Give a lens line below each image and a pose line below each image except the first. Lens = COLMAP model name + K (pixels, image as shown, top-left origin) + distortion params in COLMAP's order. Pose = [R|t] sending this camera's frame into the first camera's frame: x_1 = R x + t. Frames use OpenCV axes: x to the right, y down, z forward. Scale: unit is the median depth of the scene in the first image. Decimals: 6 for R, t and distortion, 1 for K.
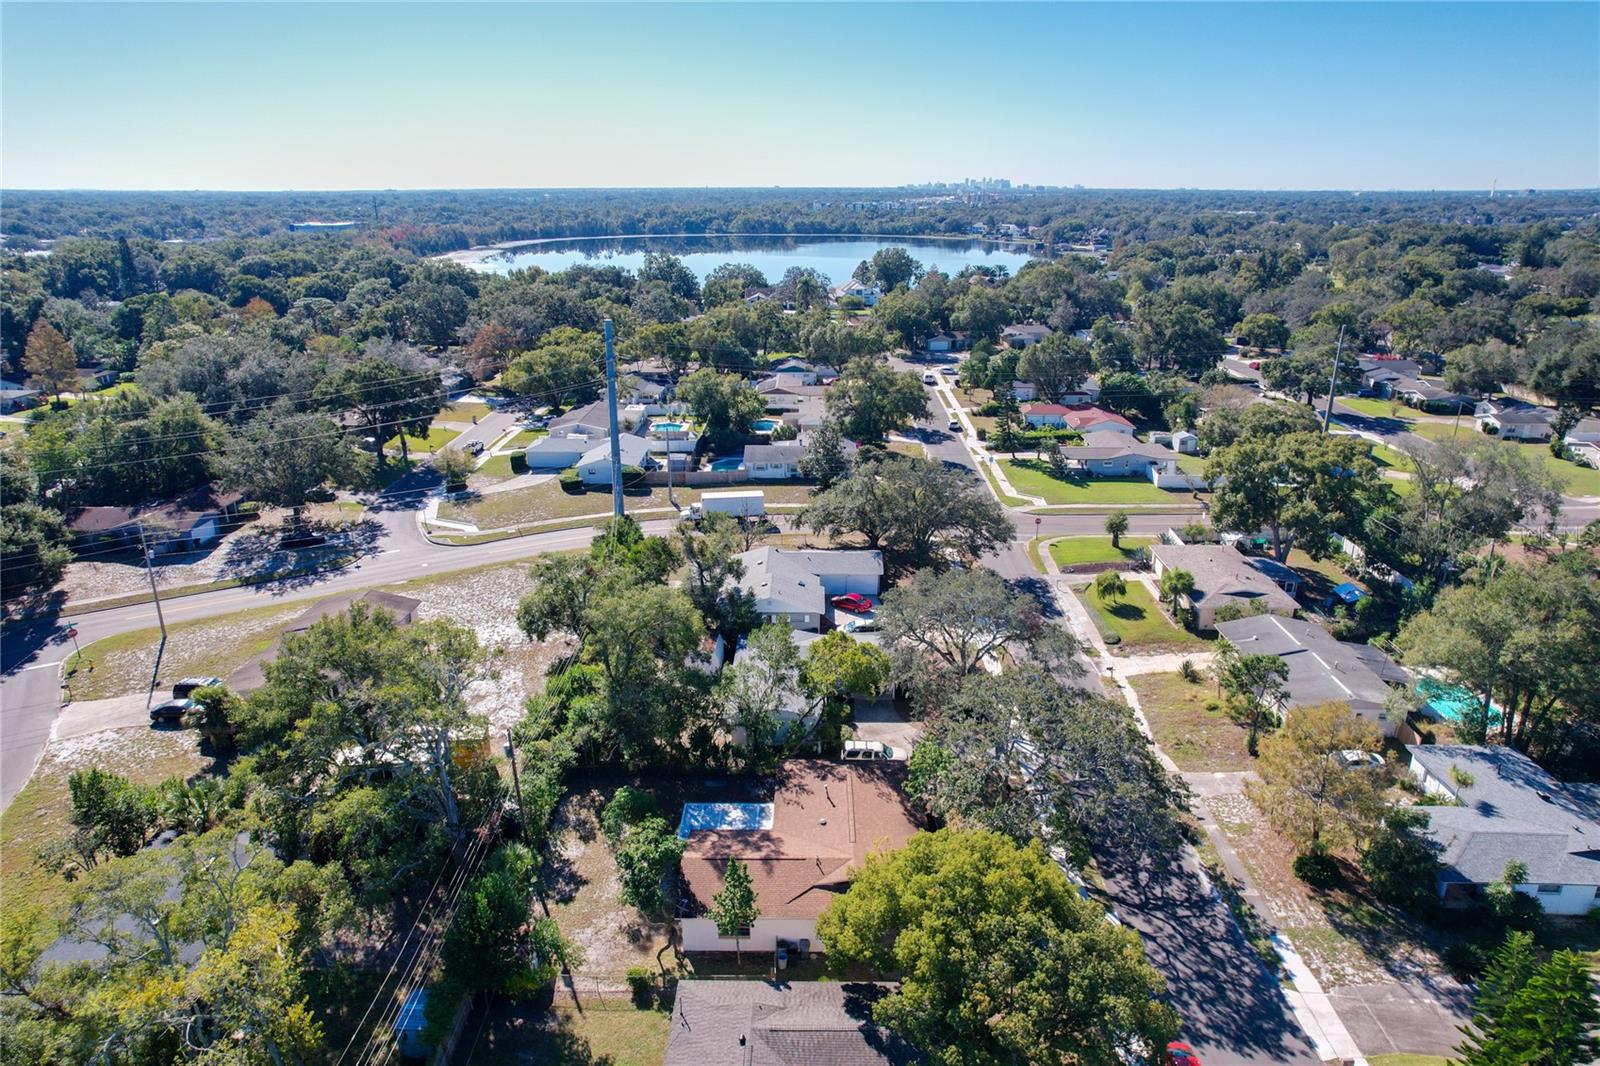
lens RADIAL K [[1016.1, 0, 800.6], [0, 1016.1, 532.1], [0, 0, 1]] dist [-0.048362, 0.048280]
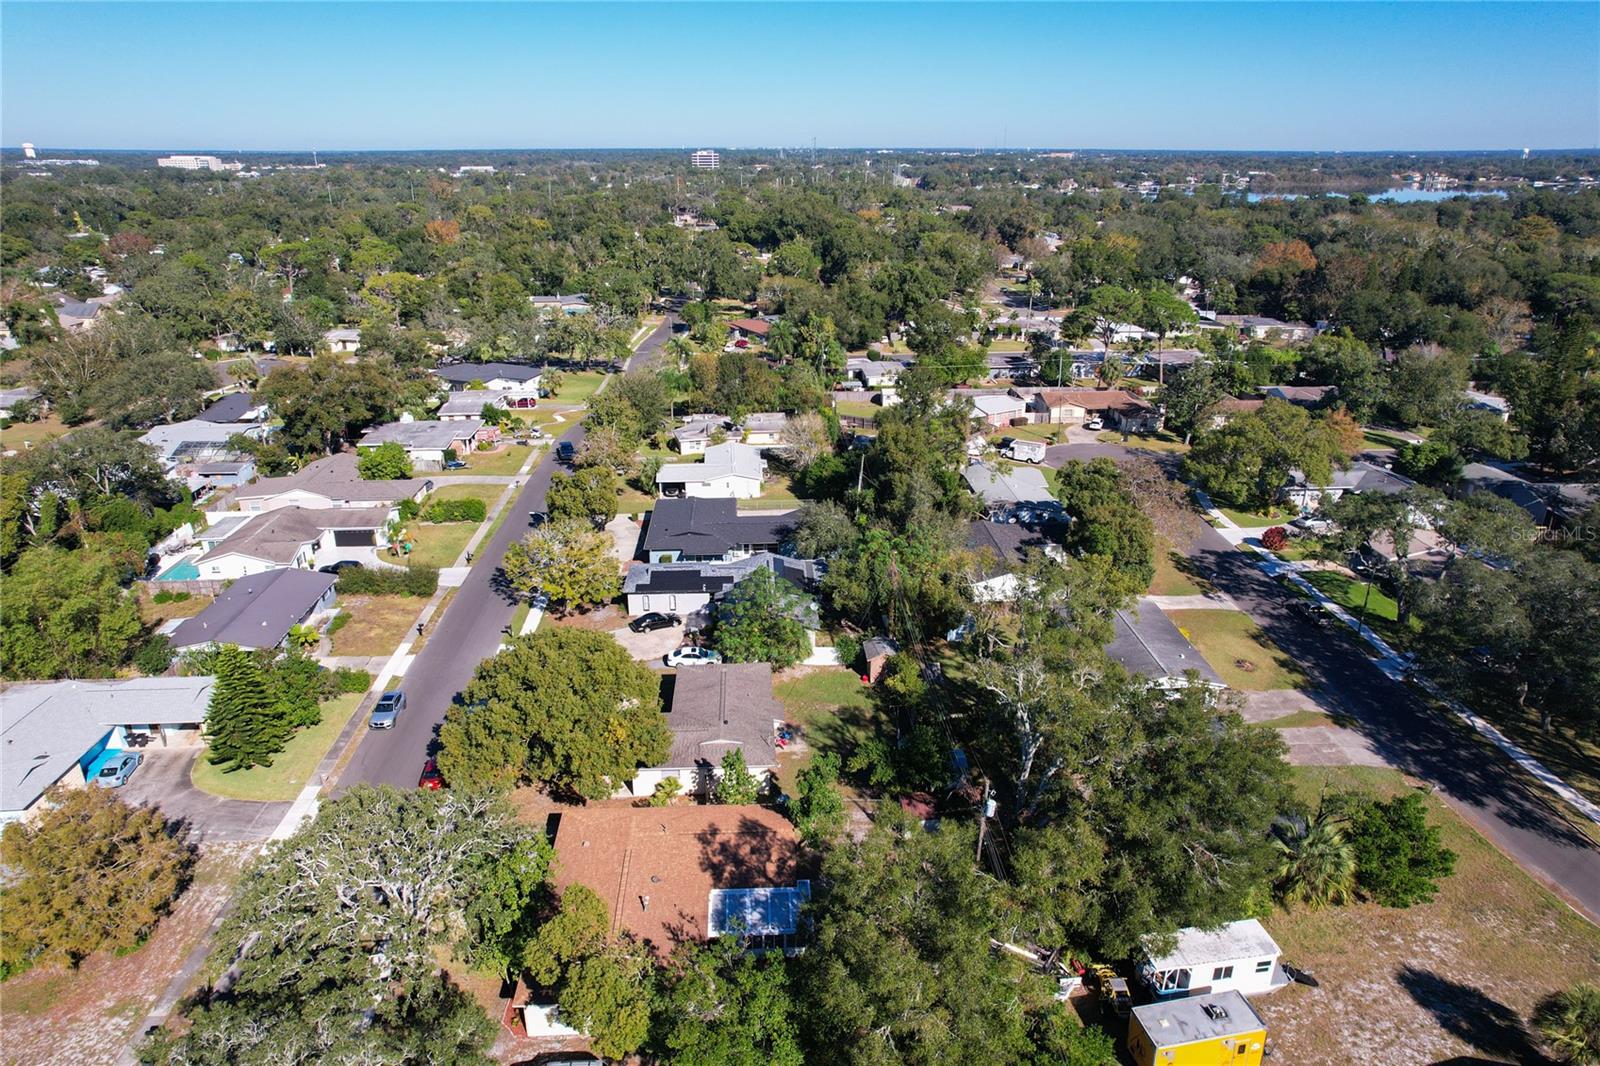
lens RADIAL K [[1016.1, 0, 810.5], [0, 1016.1, 542.3], [0, 0, 1]] dist [-0.048362, 0.048280]
pose [[-0.997009, 0.027217, -0.072338, -0.063045], [-0.025888, 0.764276, 0.644370, -0.575224], [0.072824, 0.644315, -0.761285, 1.564565]]
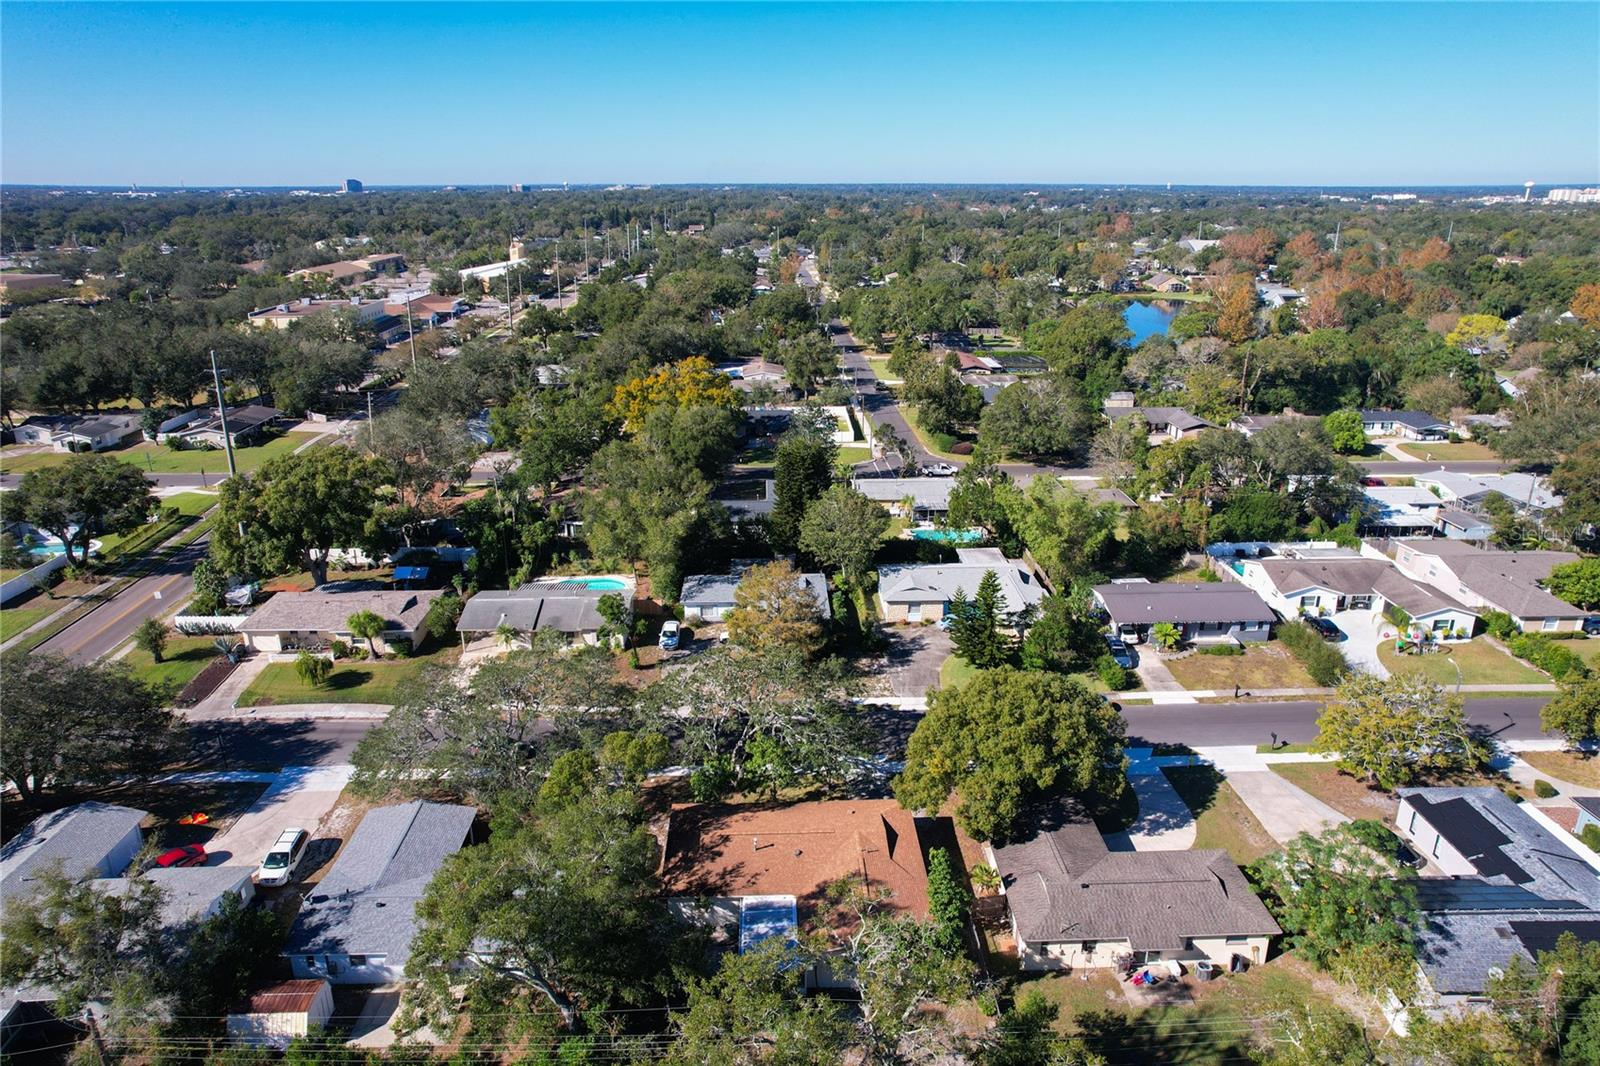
lens RADIAL K [[1016.1, 0, 794.9], [0, 1016.1, 525.2], [0, 0, 1]] dist [-0.048362, 0.048280]
pose [[-0.045003, -0.317925, 0.947047, -0.854973], [0.322797, 0.892525, 0.314961, -0.334322], [-0.945398, 0.319879, 0.062459, 0.857465]]
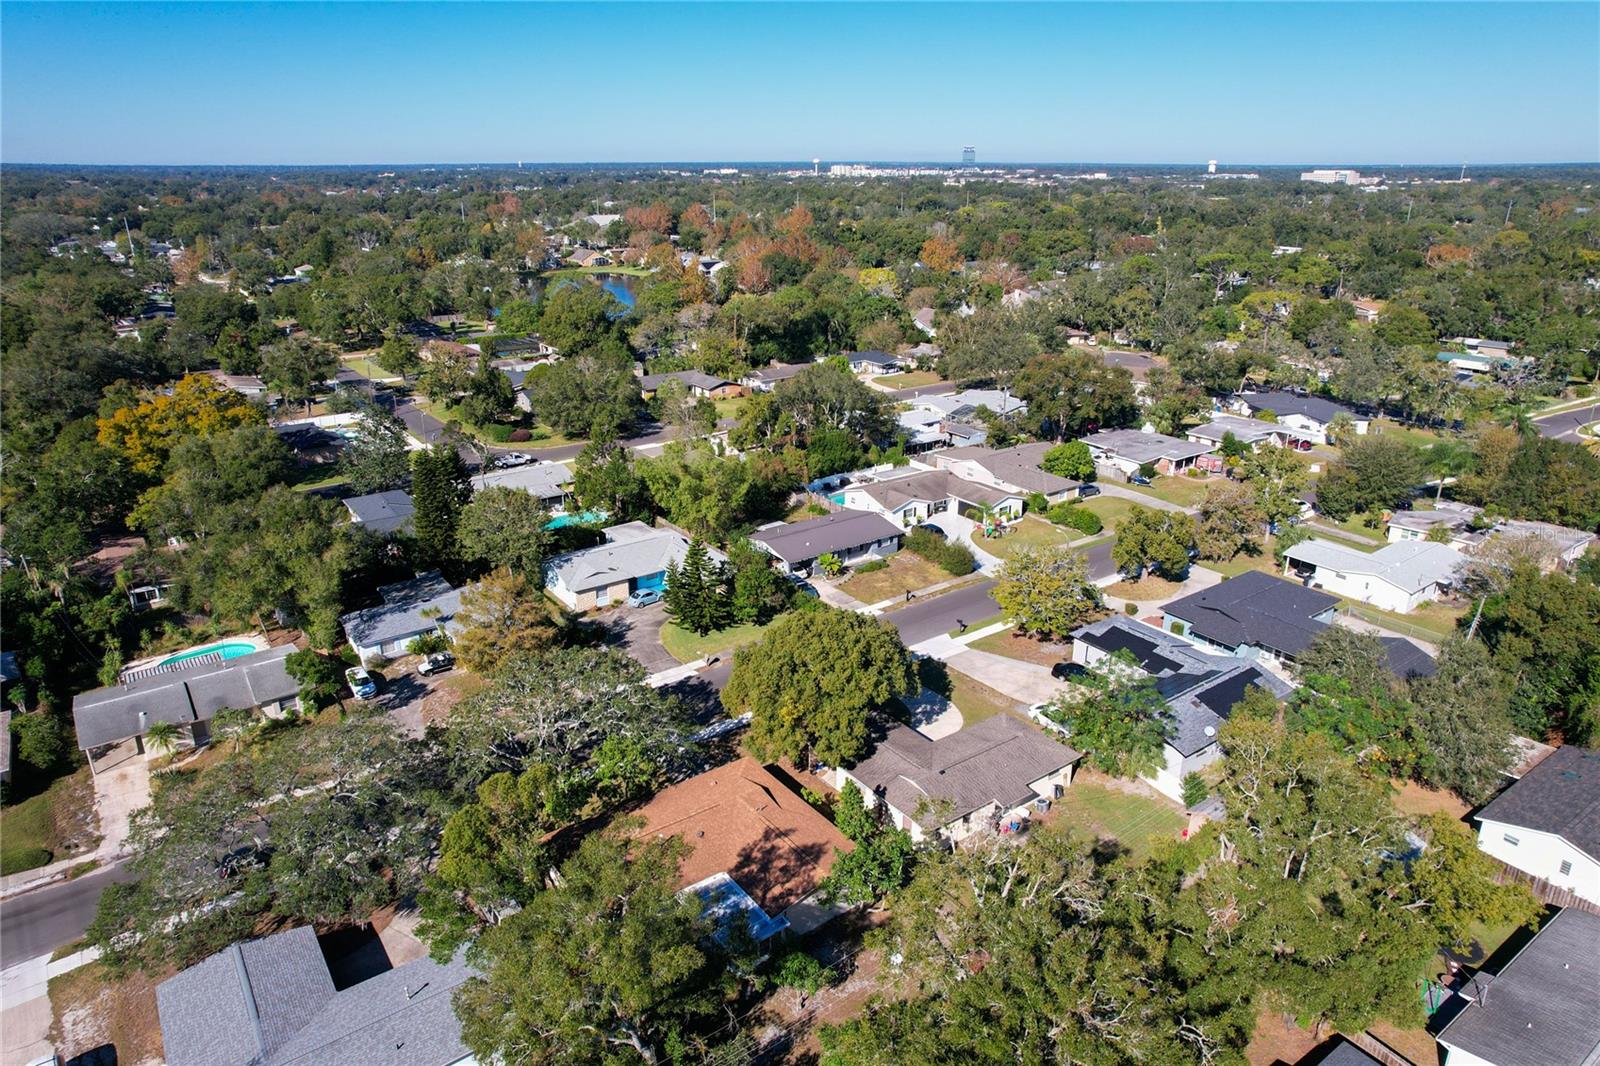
lens RADIAL K [[1016.1, 0, 792.8], [0, 1016.1, 538.2], [0, 0, 1]] dist [-0.048362, 0.048280]
pose [[-0.592330, -0.278022, 0.756207, -0.737024], [0.263532, 0.820095, 0.507933, -0.460011], [-0.761378, 0.500149, -0.412499, 1.232790]]
